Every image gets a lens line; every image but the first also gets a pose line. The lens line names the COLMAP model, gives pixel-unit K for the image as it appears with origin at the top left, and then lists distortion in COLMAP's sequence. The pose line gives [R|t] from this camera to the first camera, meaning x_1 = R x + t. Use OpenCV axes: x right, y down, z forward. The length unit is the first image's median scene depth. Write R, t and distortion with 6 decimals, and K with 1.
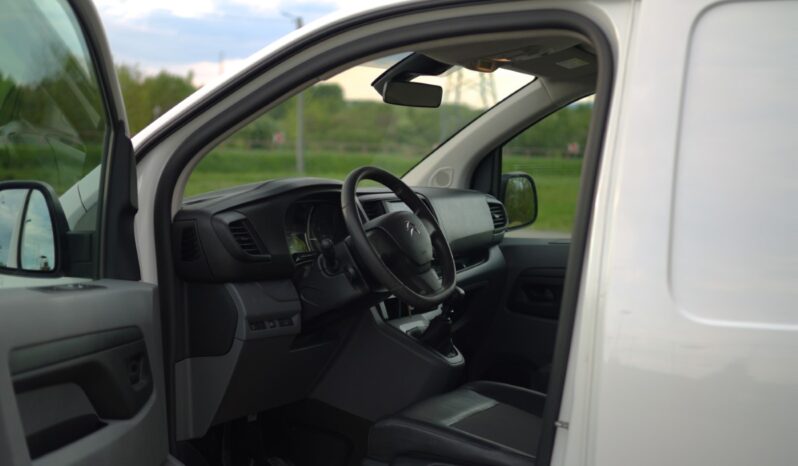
lens RADIAL K [[1235.3, 0, 400.8], [0, 1235.3, 232.5], [0, 0, 1]] dist [-0.071644, 0.000000]
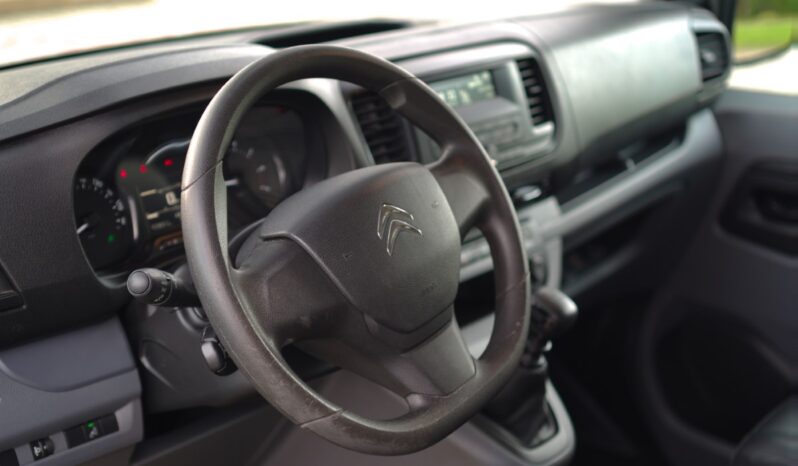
lens RADIAL K [[1235.3, 0, 397.9], [0, 1235.3, 231.9], [0, 0, 1]] dist [-0.071644, 0.000000]
pose [[0.972840, 0.071716, -0.220089, 0.093270], [-0.012172, 0.965330, 0.260750, -0.100713], [0.231158, -0.250989, 0.939984, 0.637905]]
